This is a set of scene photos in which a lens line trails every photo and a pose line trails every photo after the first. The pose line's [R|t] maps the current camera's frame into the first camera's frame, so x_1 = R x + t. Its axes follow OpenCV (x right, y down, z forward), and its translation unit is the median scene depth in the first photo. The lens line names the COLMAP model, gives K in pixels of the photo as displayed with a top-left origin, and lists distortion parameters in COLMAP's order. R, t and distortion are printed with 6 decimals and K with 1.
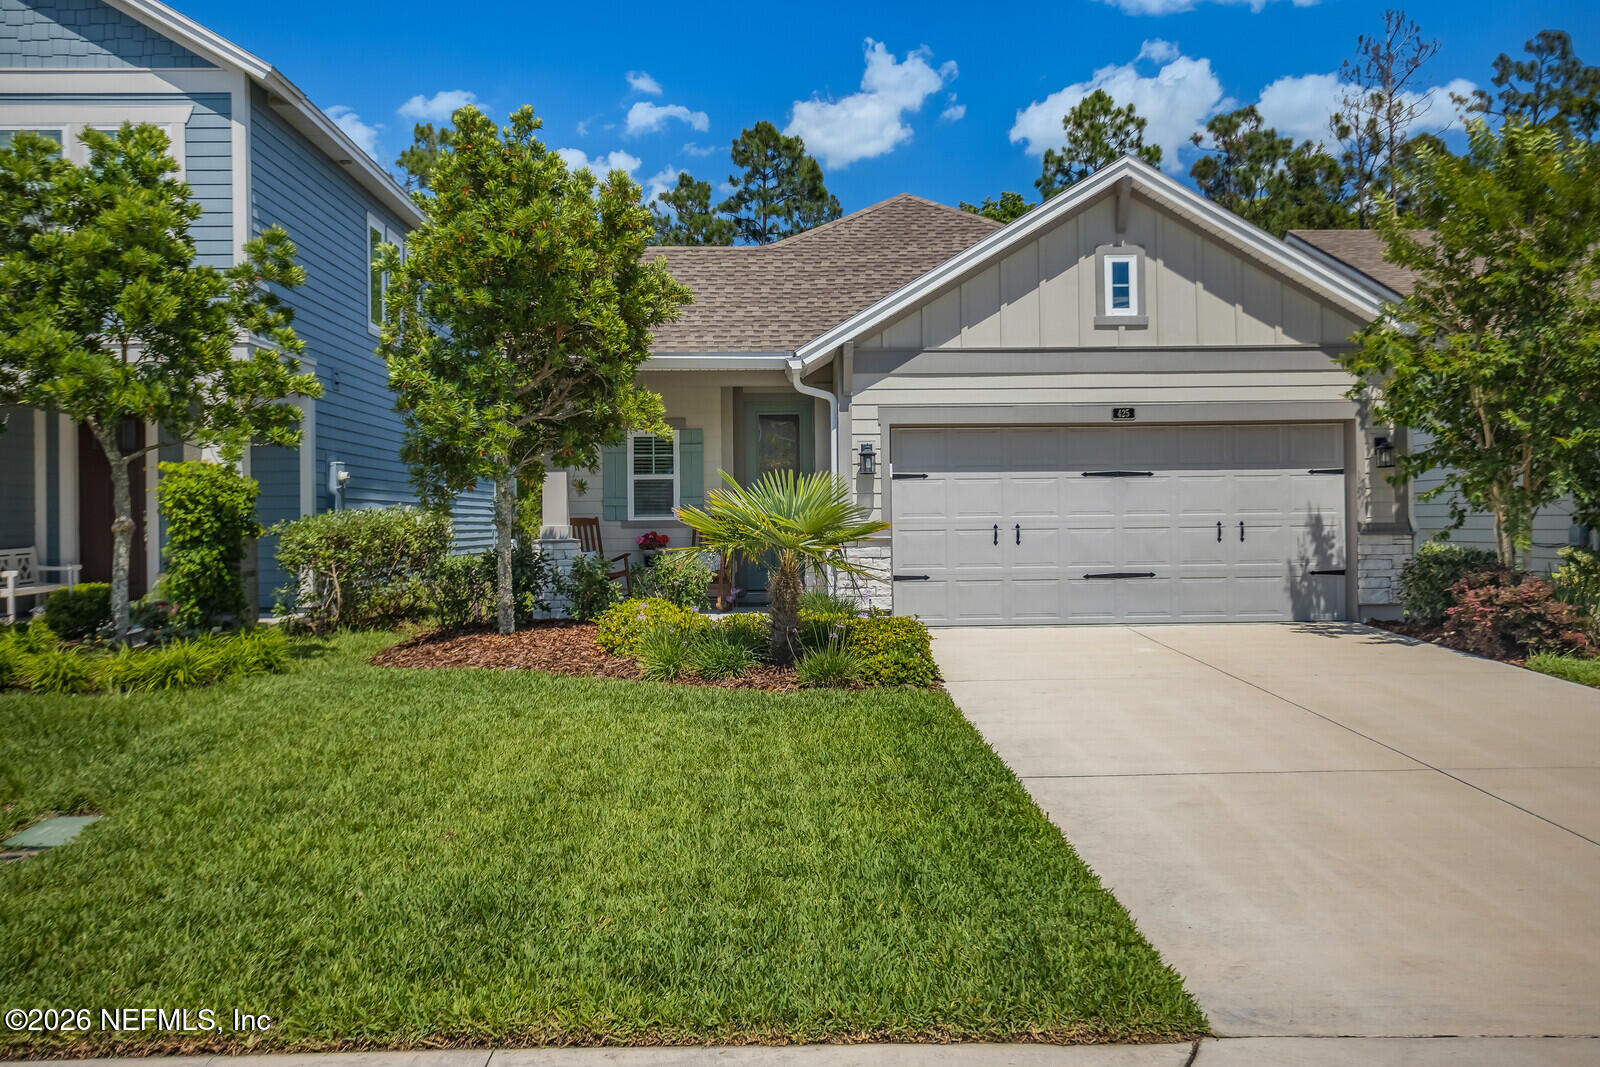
lens RADIAL K [[1450.7, 0, 799.0], [0, 1450.7, 529.6], [0, 0, 1]] dist [0.043189, 0.000000]
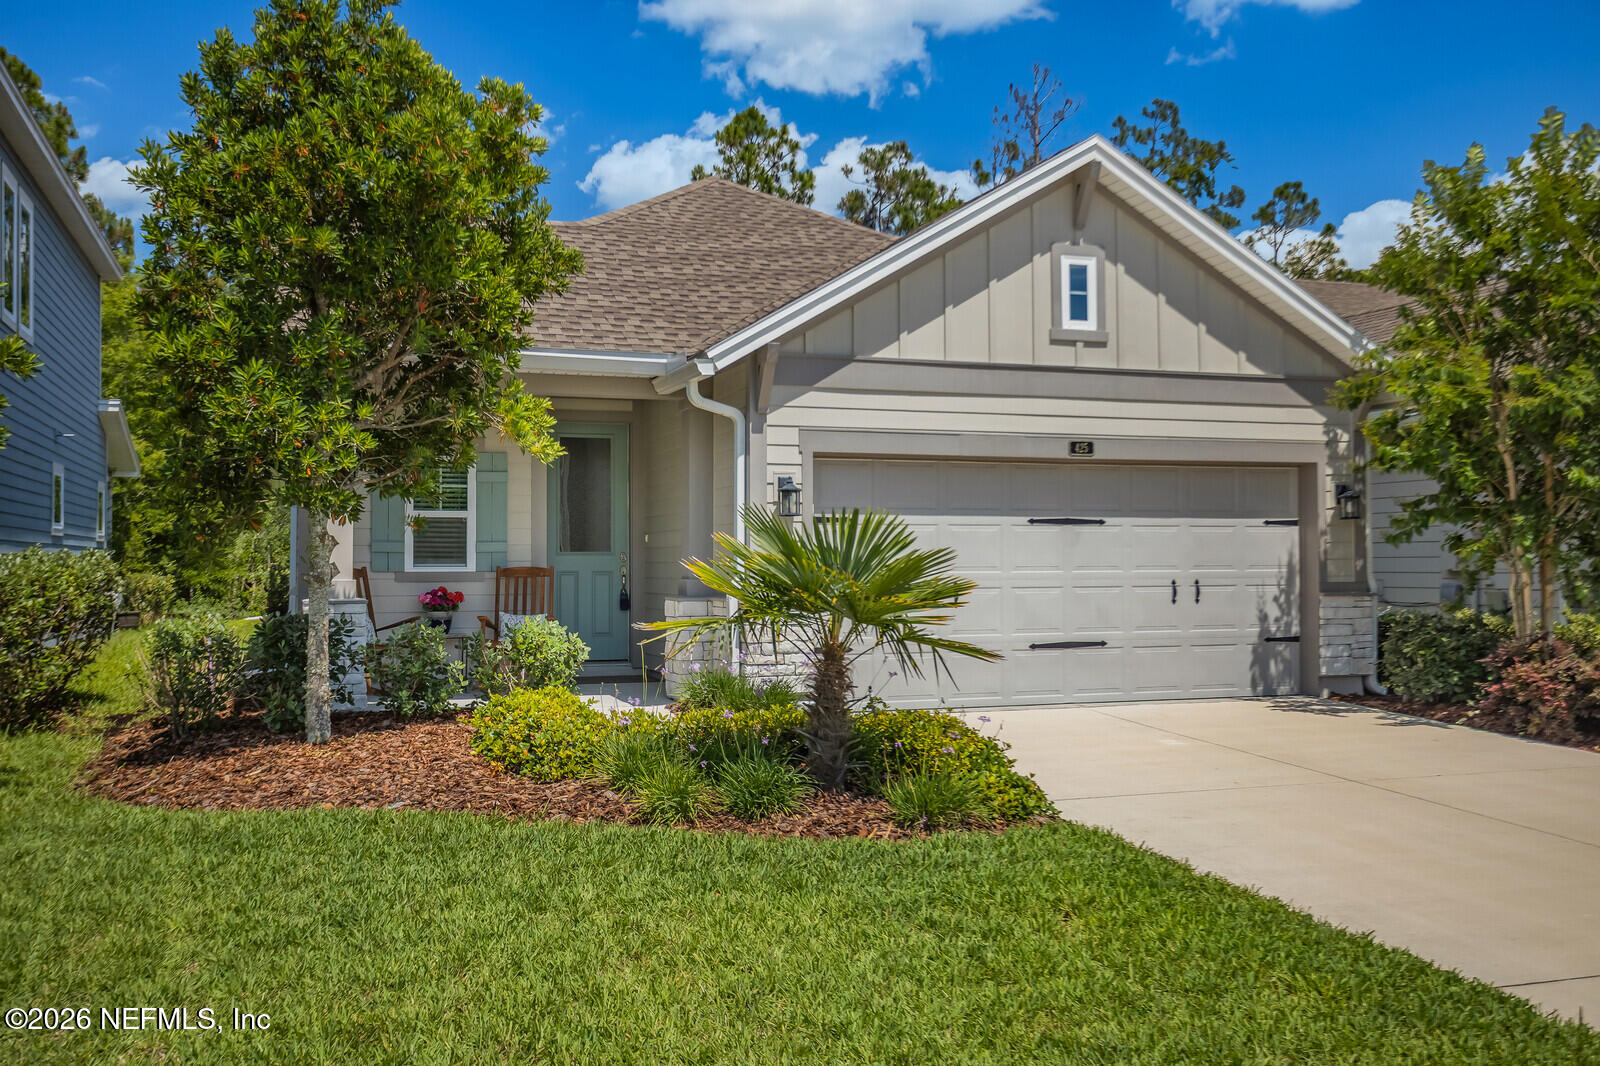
lens RADIAL K [[1516.4, 0, 801.3], [0, 1516.4, 535.6], [0, 0, 1]] dist [0.012894, 0.000000]
pose [[0.951929, 0.013857, 0.306004, -0.189453], [-0.006215, 0.999644, -0.025933, -0.007043], [-0.306254, 0.022785, 0.951677, 0.232836]]
